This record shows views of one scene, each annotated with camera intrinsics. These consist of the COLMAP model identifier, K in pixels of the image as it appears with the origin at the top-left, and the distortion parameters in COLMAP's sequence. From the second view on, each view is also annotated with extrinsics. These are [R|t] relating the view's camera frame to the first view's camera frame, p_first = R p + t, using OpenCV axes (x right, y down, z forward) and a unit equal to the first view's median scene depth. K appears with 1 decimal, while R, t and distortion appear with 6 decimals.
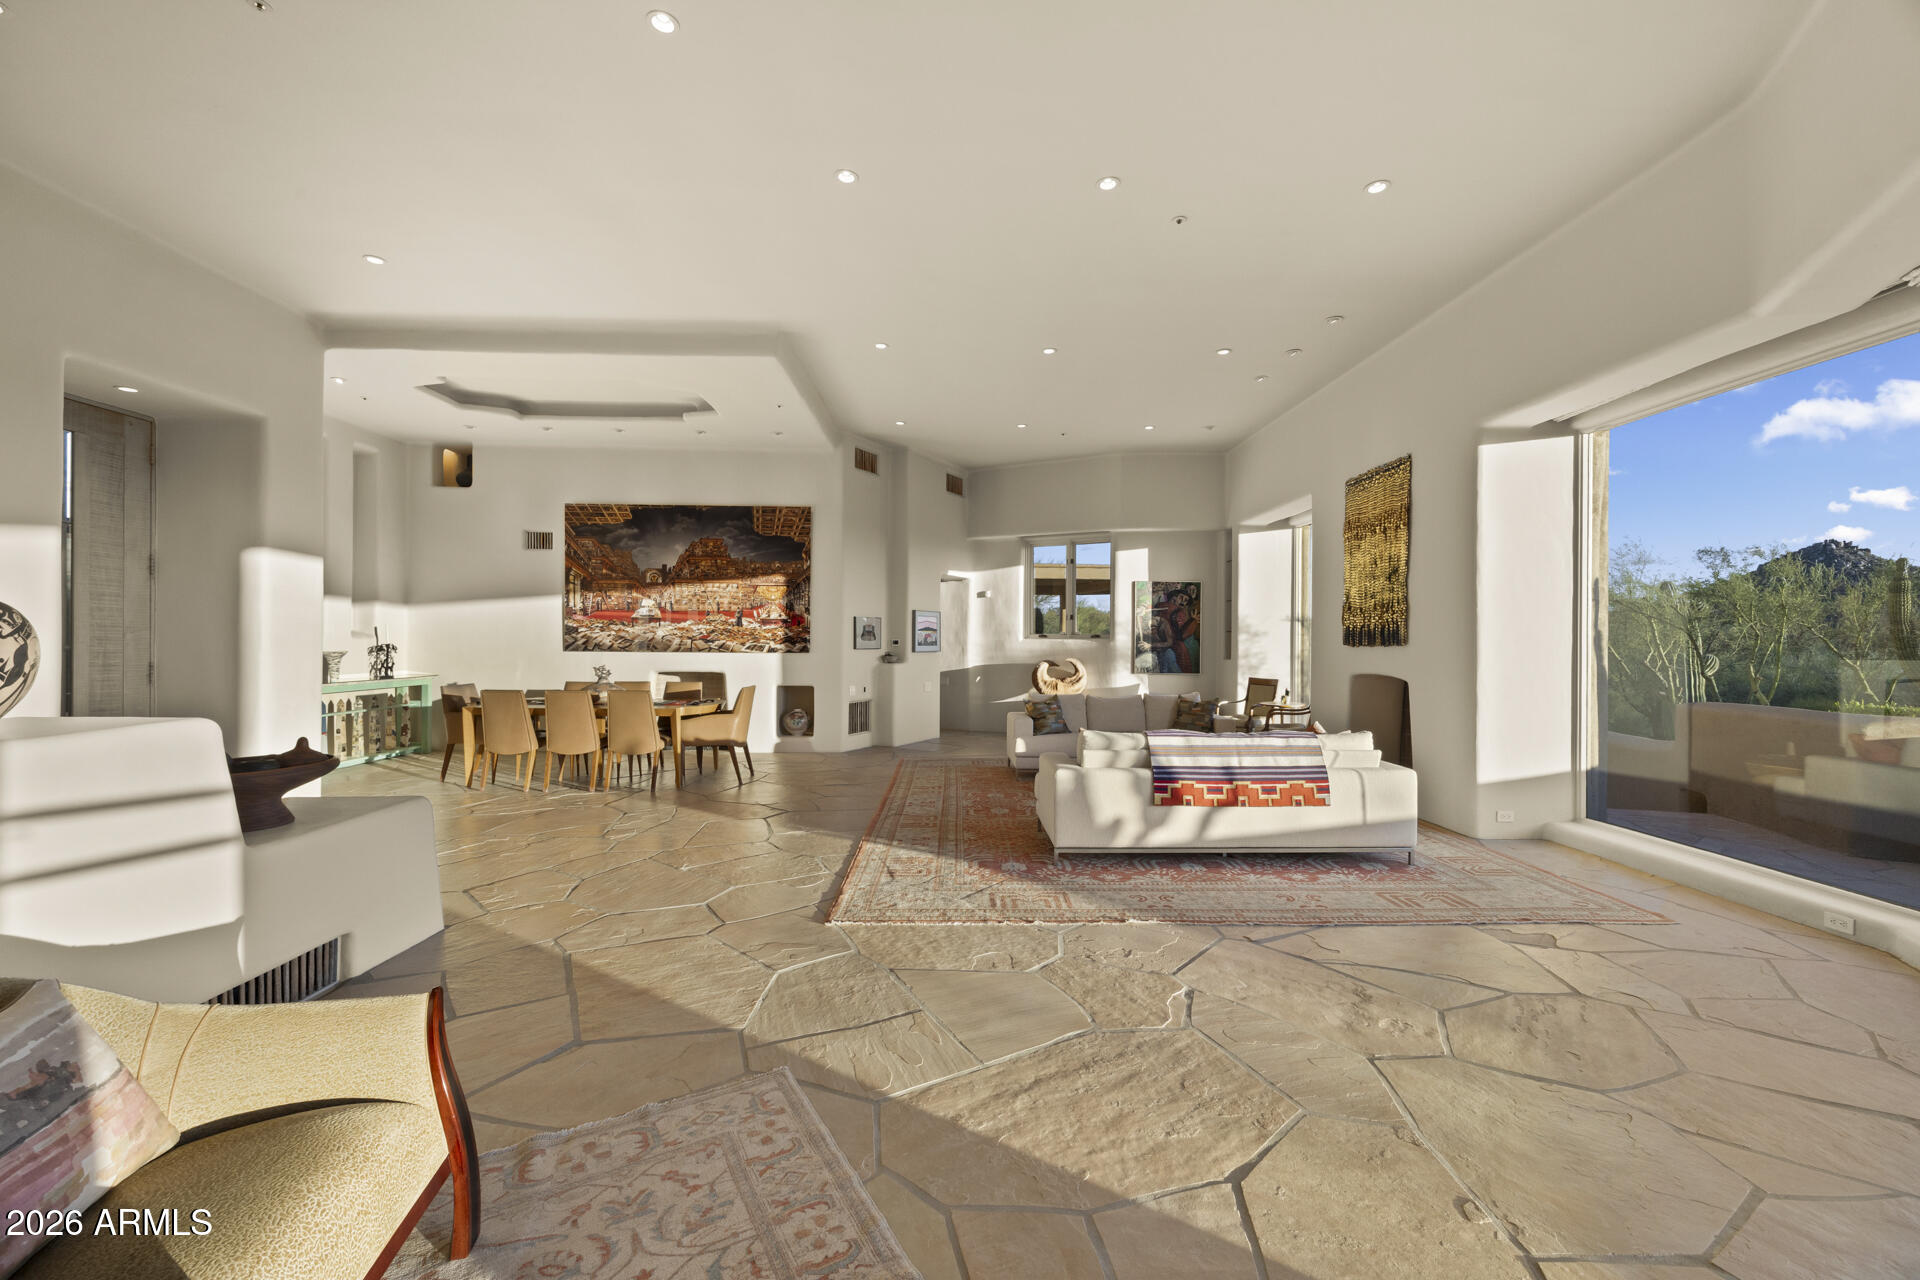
lens RADIAL K [[769.8, 0, 964.1], [0, 769.8, 637.8], [0, 0, 1]] dist [0.019340, 0.000058]
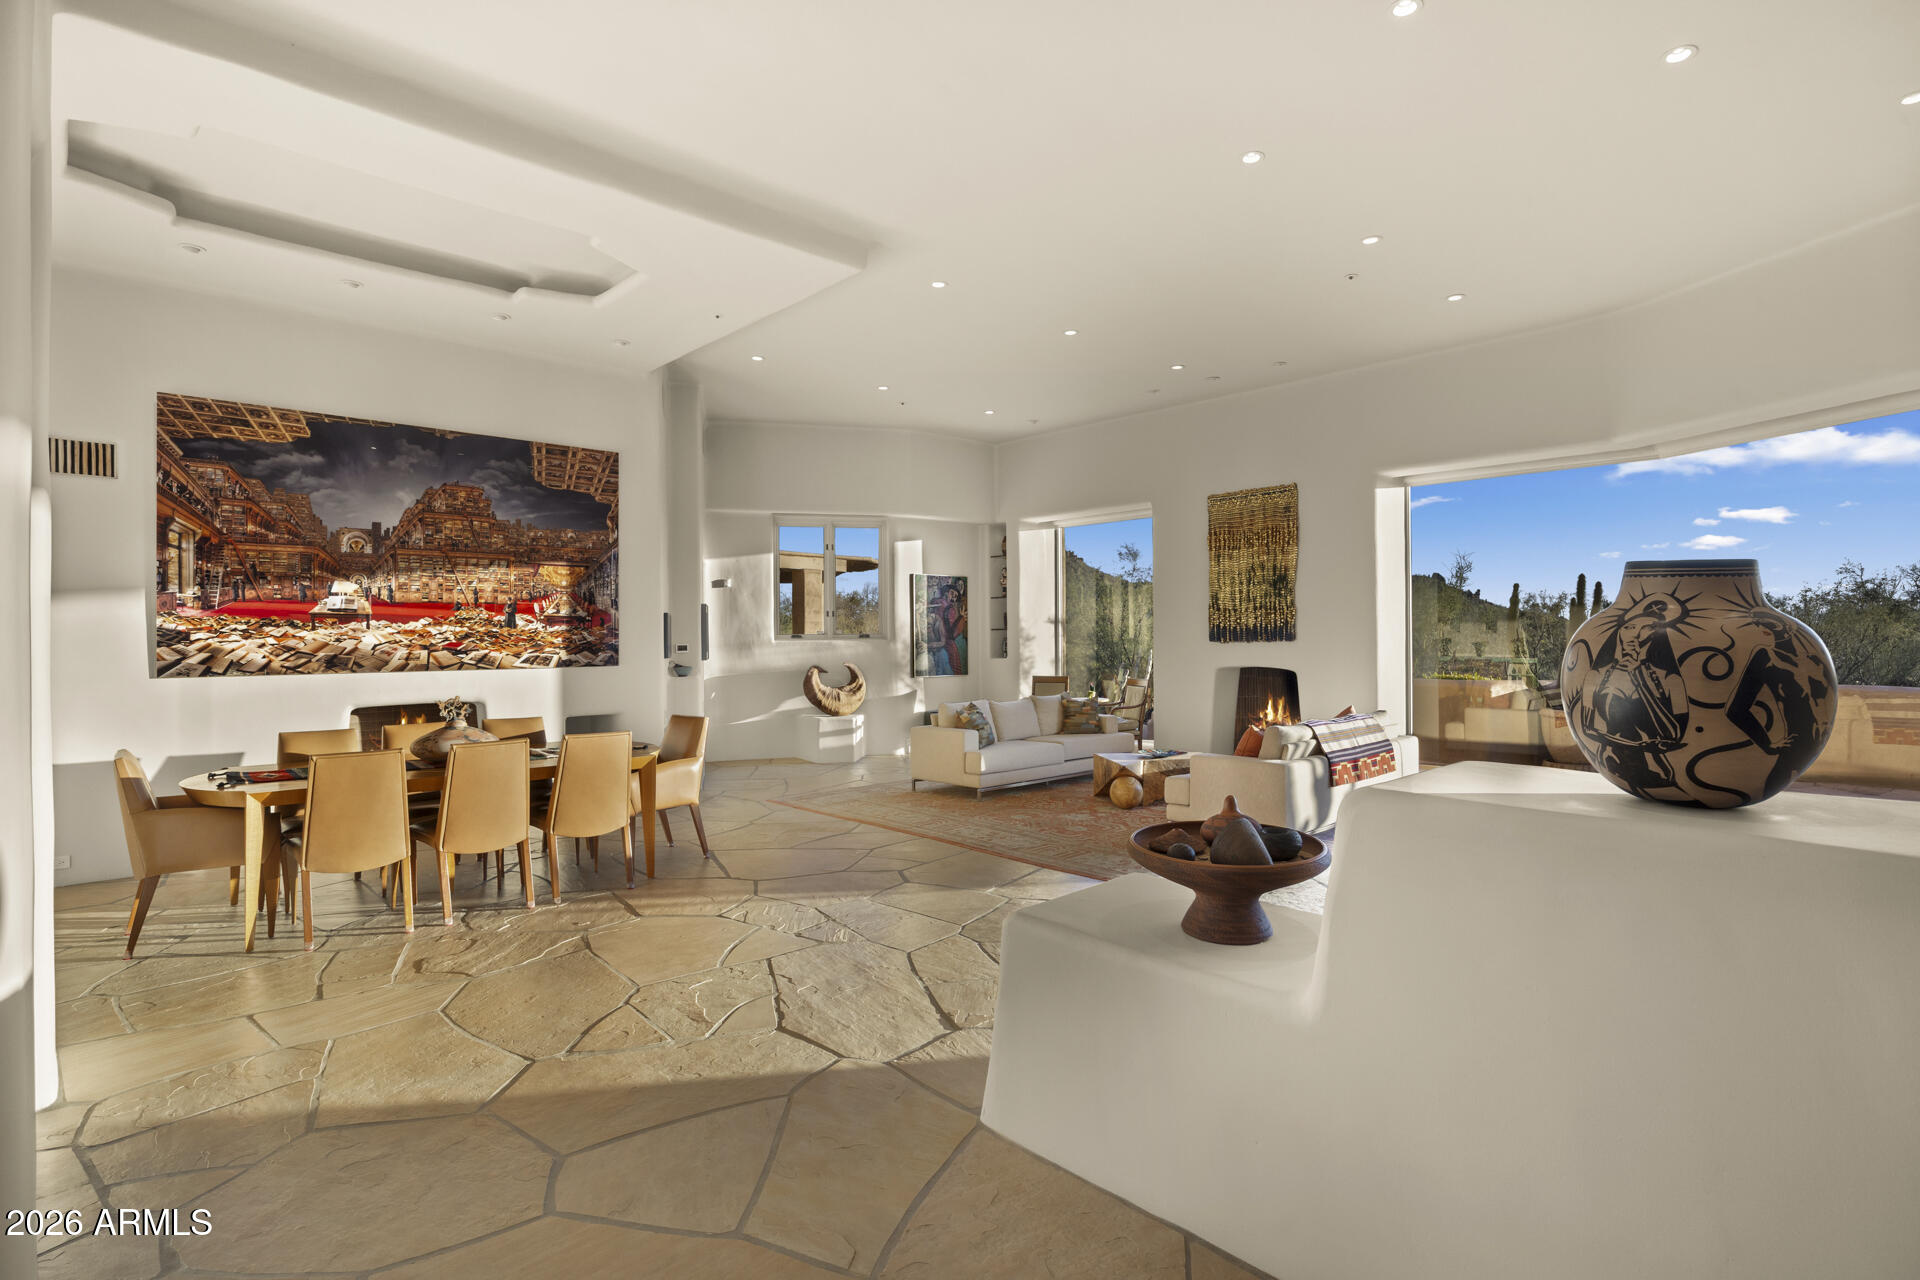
lens RADIAL K [[941.3, 0, 966.6], [0, 941.3, 632.8], [0, 0, 1]] dist [-0.003405, 0.000073]
pose [[0.738546, -0.010086, 0.674128, -0.537479], [0.011343, 0.999932, 0.002534, -0.008404], [-0.674108, 0.005775, 0.738610, 0.174536]]
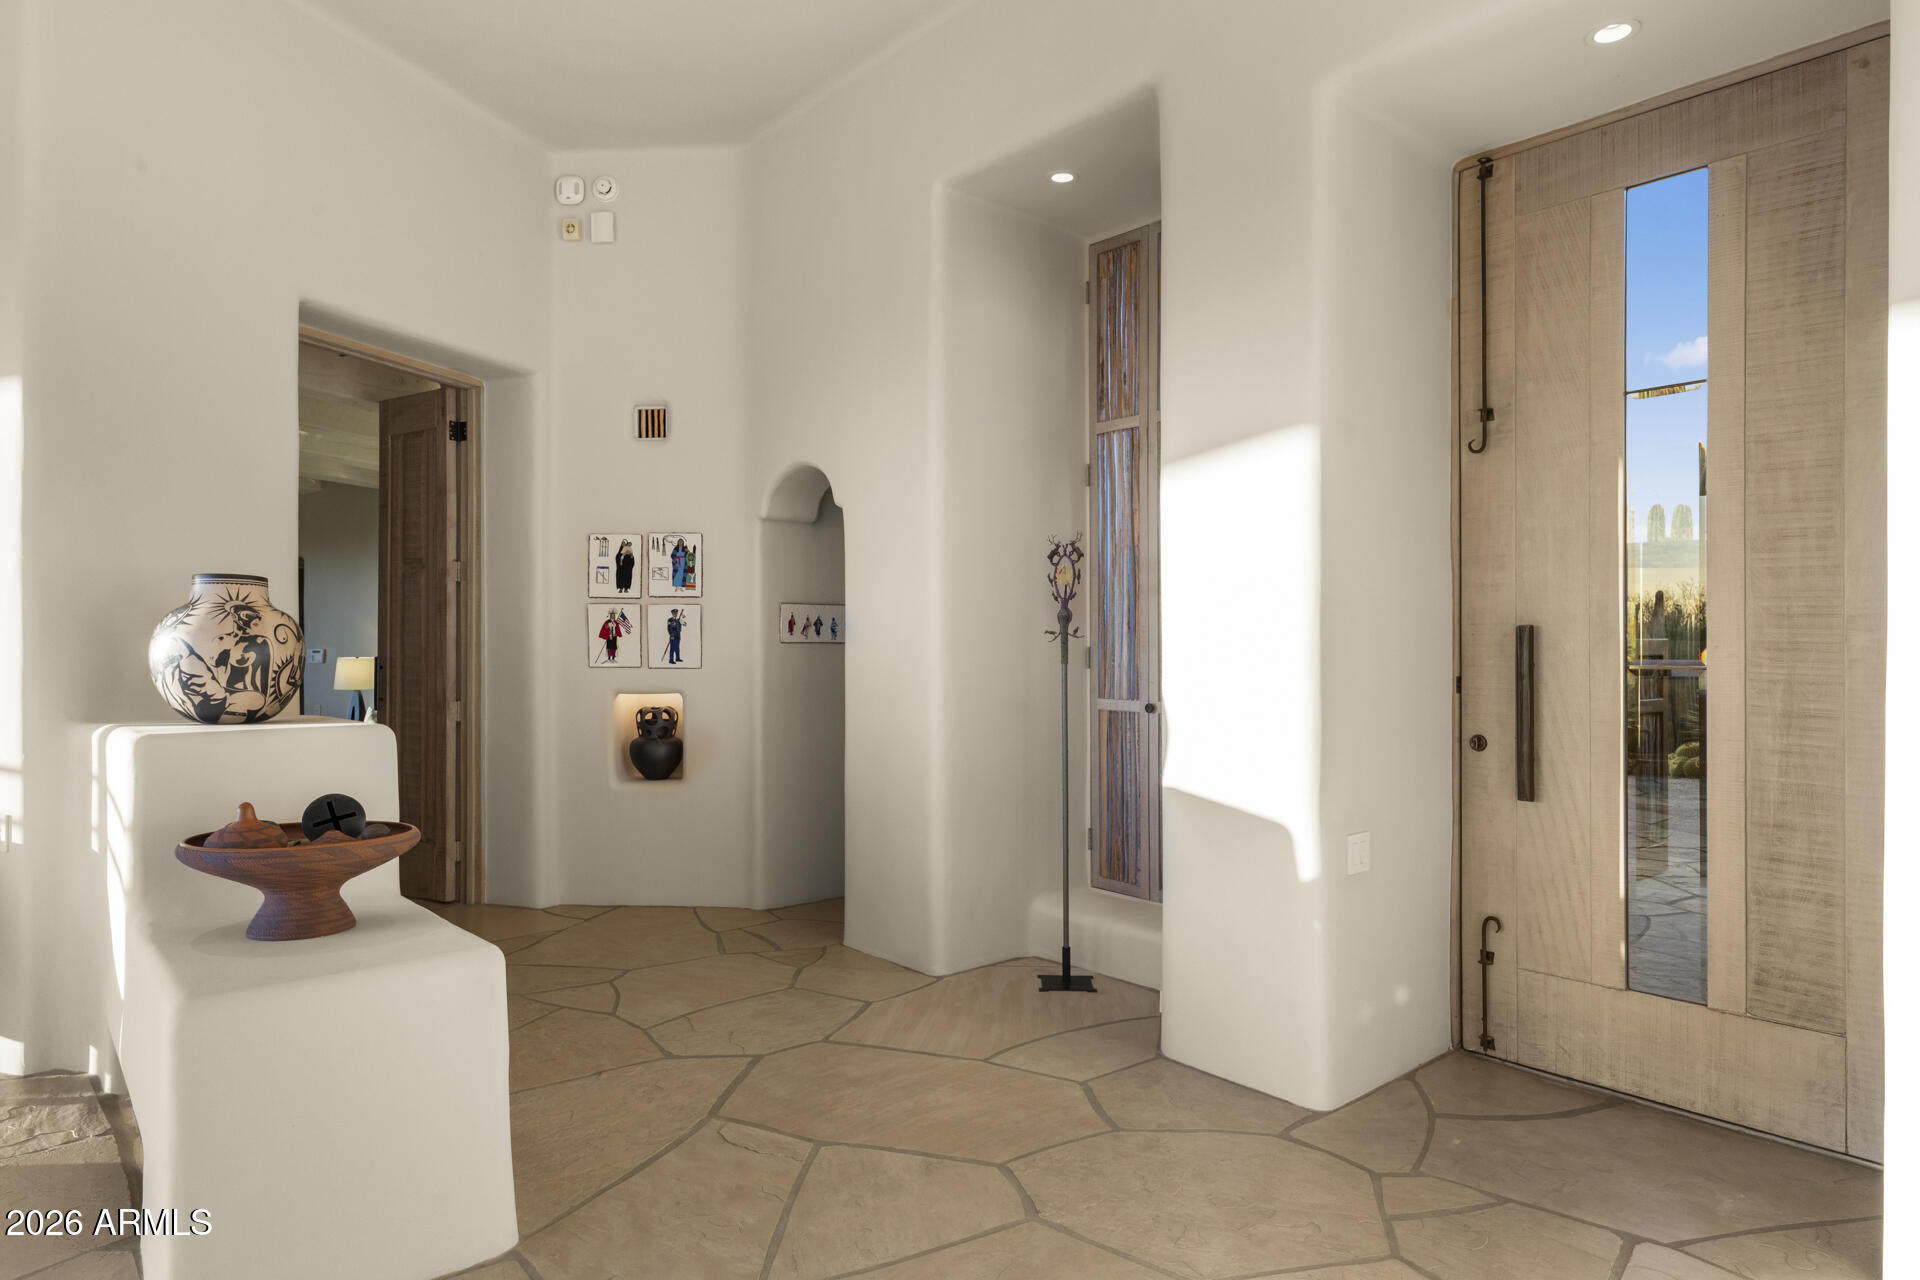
lens RADIAL K [[1187.2, 0, 961.3], [0, 1187.2, 661.5], [0, 0, 1]] dist [-0.004919, -0.001162]
pose [[-0.774429, -0.006351, -0.632629, -0.228644], [-0.007103, 0.999974, -0.001344, 0.006944], [0.632621, 0.003453, -0.774454, 0.693401]]
